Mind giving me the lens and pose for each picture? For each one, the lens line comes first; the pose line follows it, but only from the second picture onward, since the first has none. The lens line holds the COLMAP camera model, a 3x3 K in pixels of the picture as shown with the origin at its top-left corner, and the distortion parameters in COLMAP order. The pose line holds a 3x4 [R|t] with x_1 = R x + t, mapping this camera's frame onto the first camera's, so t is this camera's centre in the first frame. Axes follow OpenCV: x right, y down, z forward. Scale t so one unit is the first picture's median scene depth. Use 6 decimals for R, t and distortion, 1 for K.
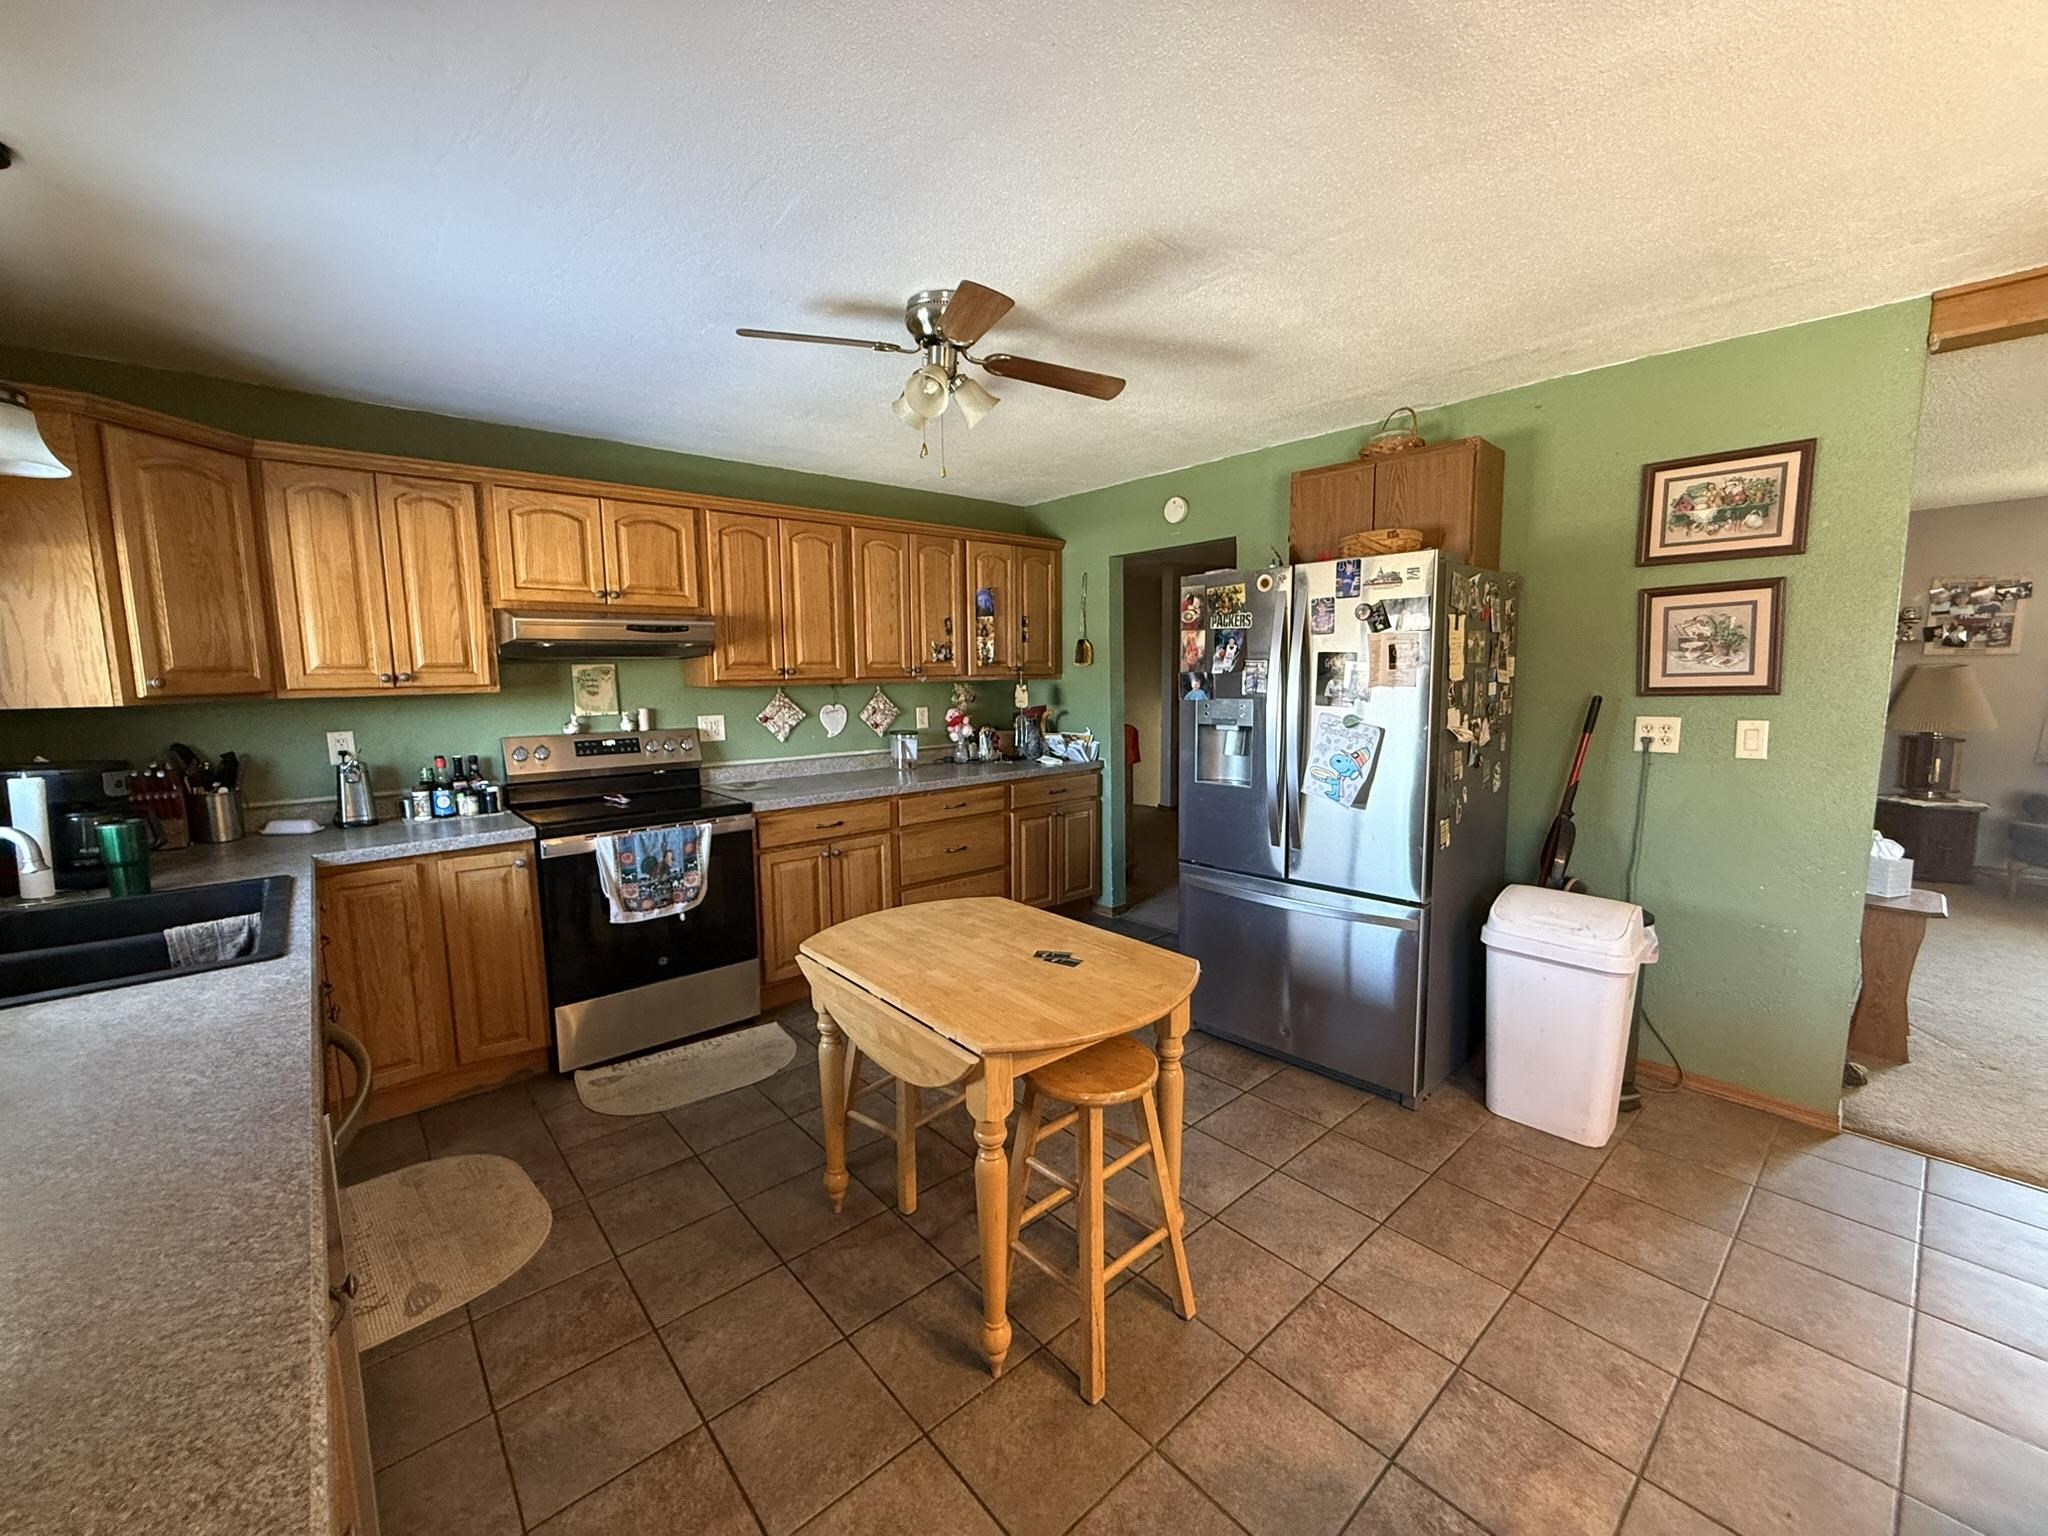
lens RADIAL K [[816.1, 0, 1021.1], [0, 816.1, 765.6], [0, 0, 1]] dist [-0.000218, 0.000148]
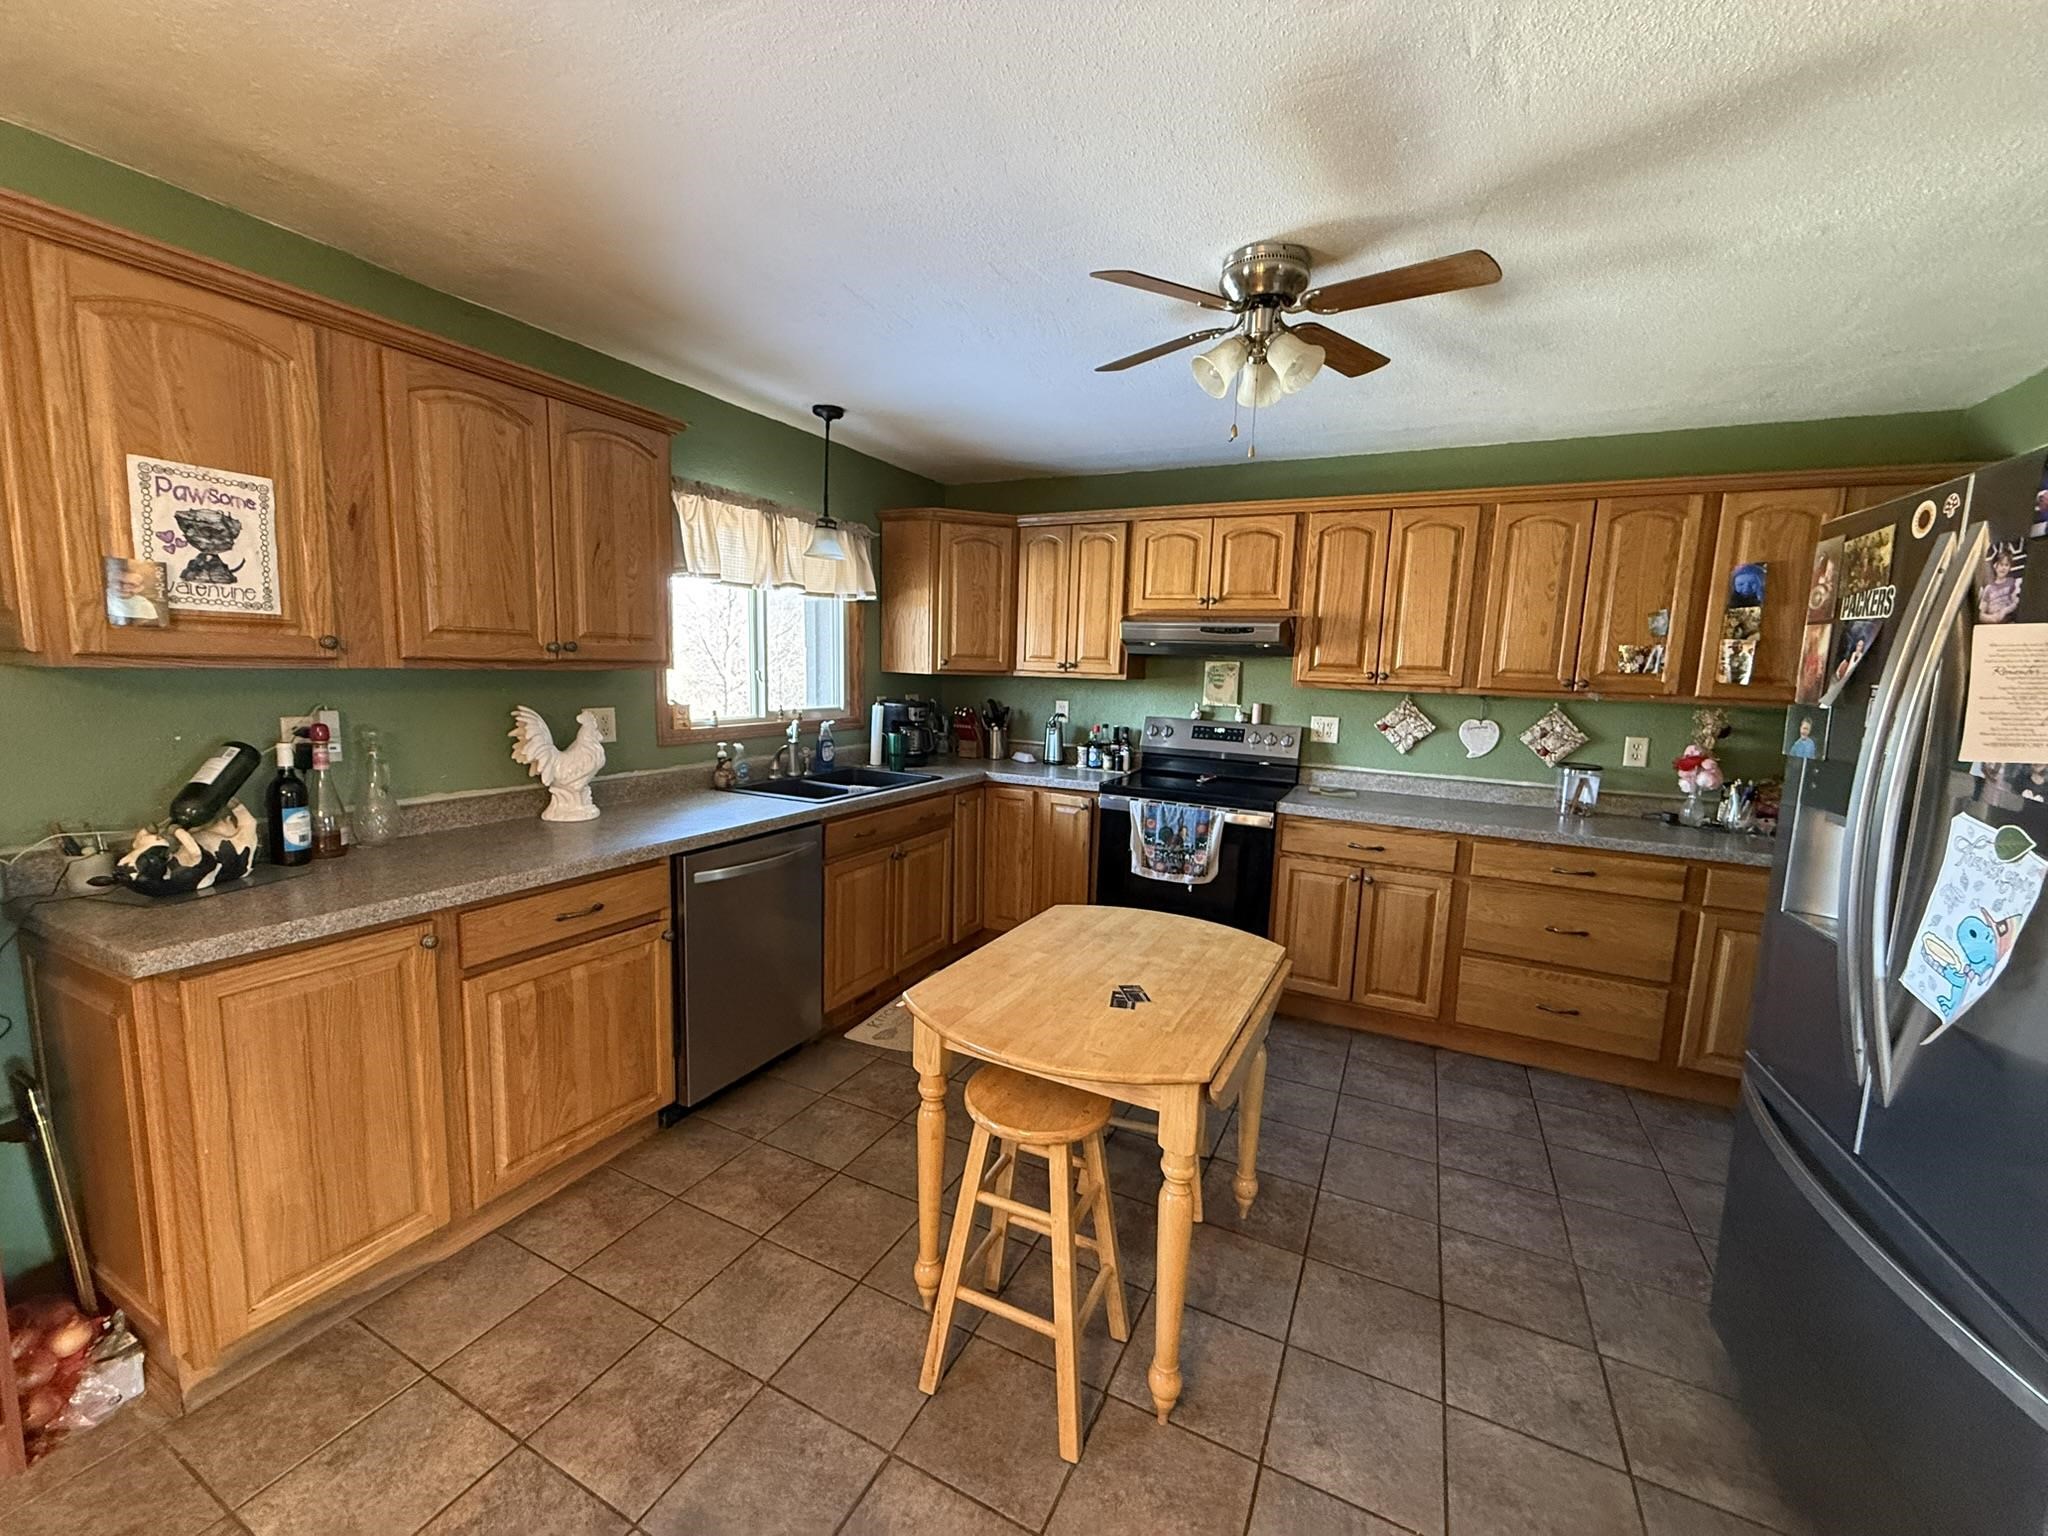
lens RADIAL K [[816.1, 0, 1017.4], [0, 816.1, 766.9], [0, 0, 1]] dist [-0.000218, 0.000148]
pose [[0.375619, 0.144708, -0.915407, 0.493006], [-0.148094, 0.984414, 0.094849, -0.048570], [0.914865, 0.099939, 0.391195, 0.329058]]
